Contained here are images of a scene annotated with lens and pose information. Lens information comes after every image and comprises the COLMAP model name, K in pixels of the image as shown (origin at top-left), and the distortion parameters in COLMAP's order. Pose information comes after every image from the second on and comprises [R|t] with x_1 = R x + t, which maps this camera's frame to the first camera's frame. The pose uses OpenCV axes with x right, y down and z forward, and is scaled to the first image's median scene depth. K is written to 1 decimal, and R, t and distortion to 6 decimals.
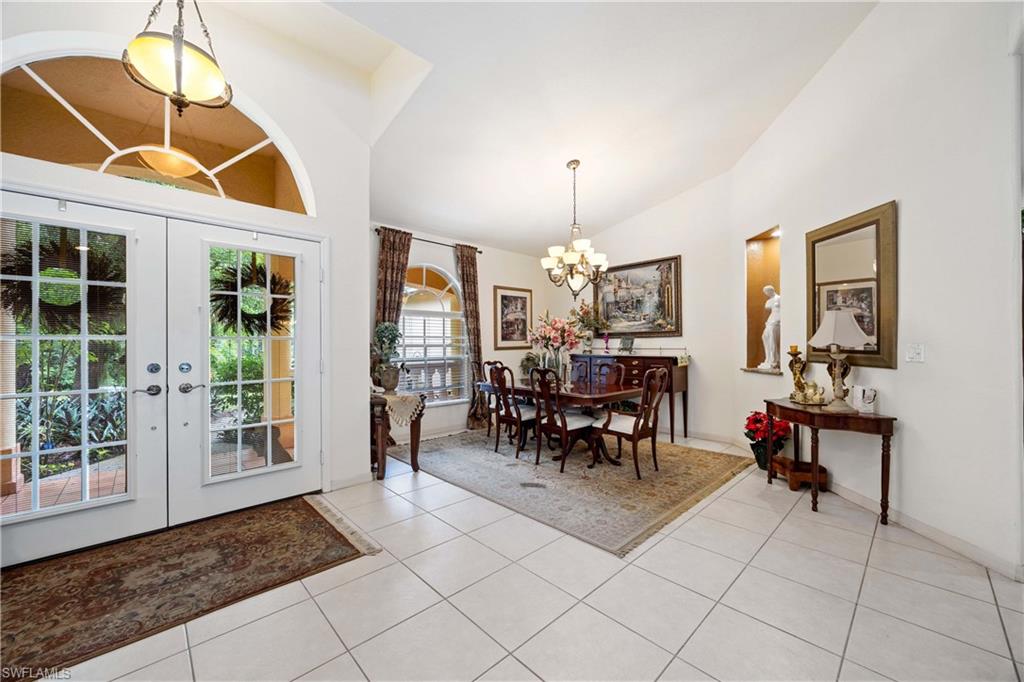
lens RADIAL K [[392.1, 0, 518.1], [0, 392.1, 342.9], [0, 0, 1]] dist [-0.005296, 0.000726]
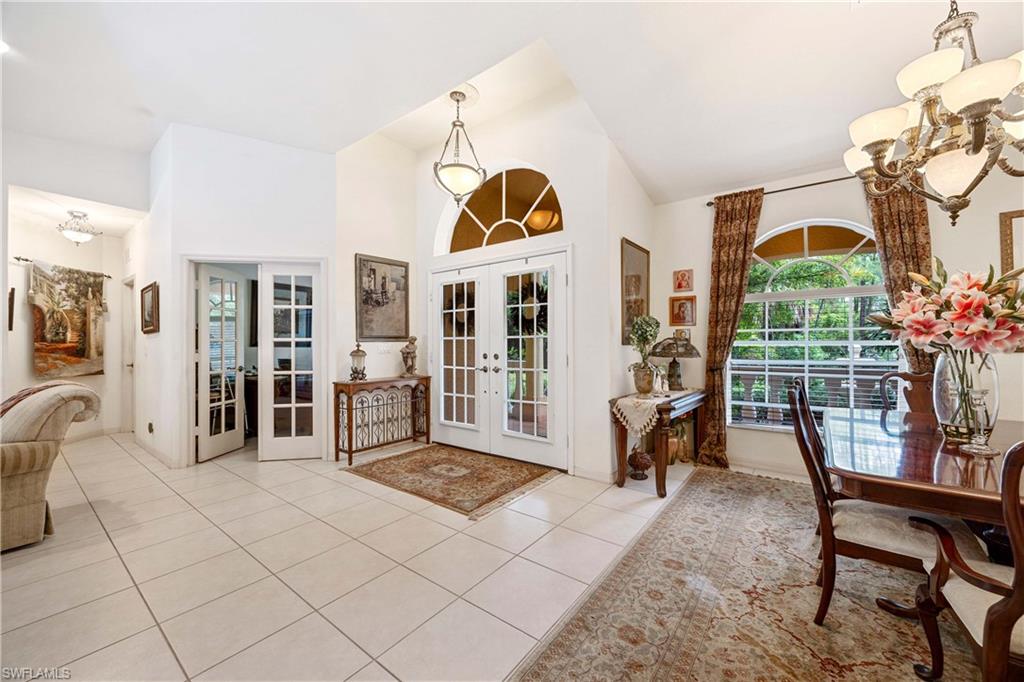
lens RADIAL K [[392.1, 0, 518.9], [0, 392.1, 340.2], [0, 0, 1]] dist [-0.005296, 0.000726]
pose [[0.150019, -0.005480, -0.988668, 0.545050], [0.008525, 0.999955, -0.004249, 0.003234], [0.988646, -0.007791, 0.150059, 0.637838]]
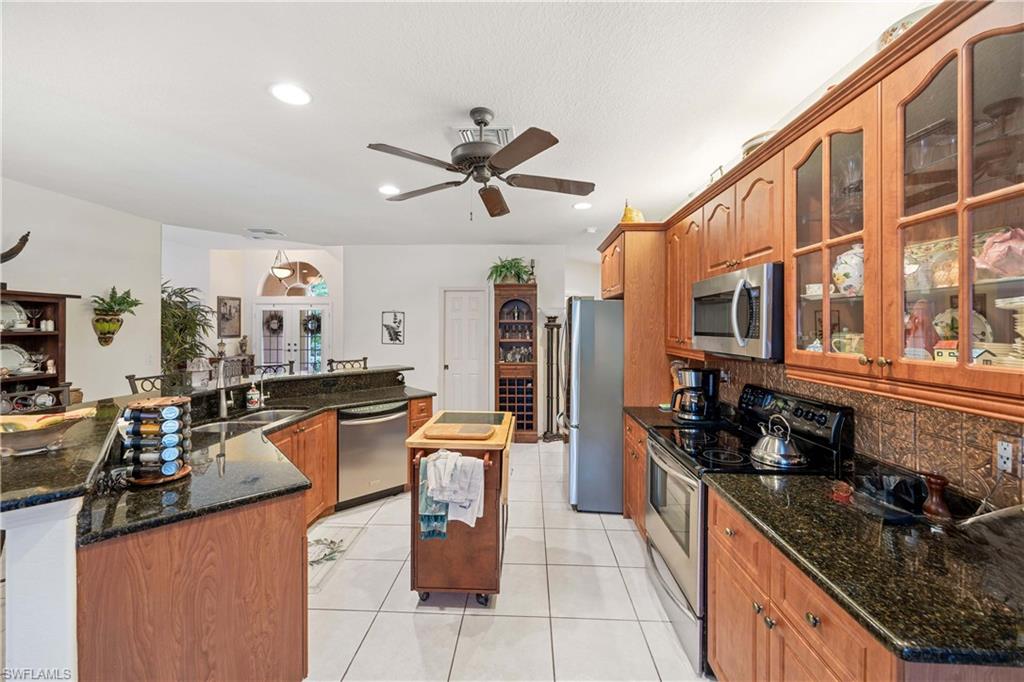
lens RADIAL K [[392.1, 0, 512.9], [0, 392.1, 326.9], [0, 0, 1]] dist [-0.005296, 0.000726]
pose [[0.685888, 0.002365, -0.727703, 2.422848], [-0.004326, 0.999990, -0.000827, -0.082265], [0.727694, 0.003715, 0.685892, -0.028231]]
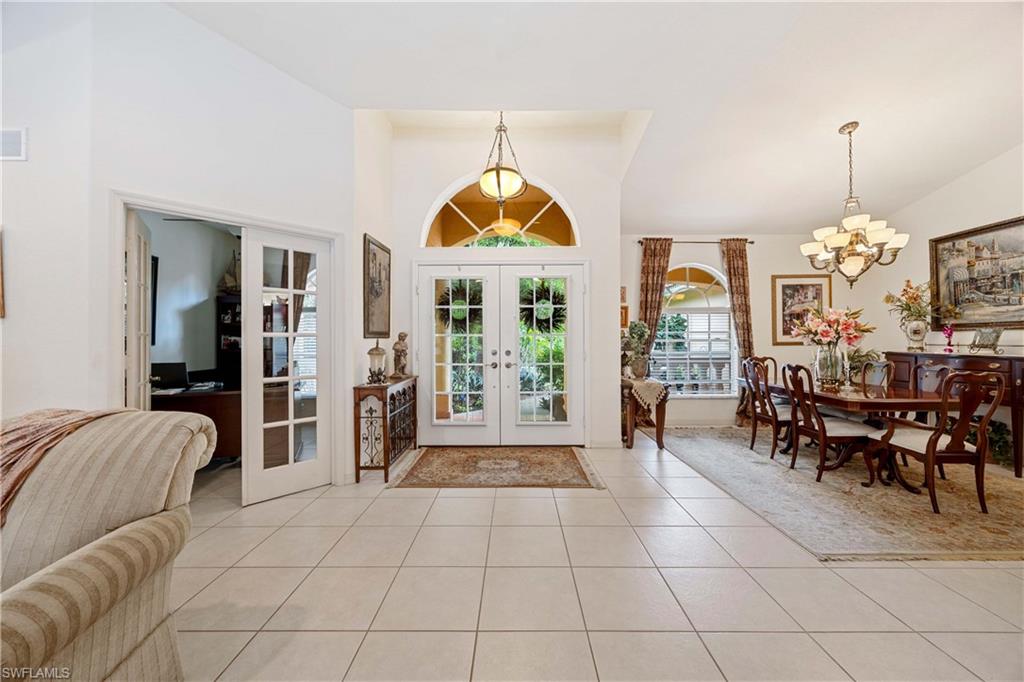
lens RADIAL K [[392.1, 0, 514.0], [0, 392.1, 336.6], [0, 0, 1]] dist [-0.005296, 0.000726]
pose [[0.714791, -0.003898, -0.699327, 0.259174], [0.002033, 0.999992, -0.003496, -0.000548], [0.699335, 0.001077, 0.714793, -0.141248]]
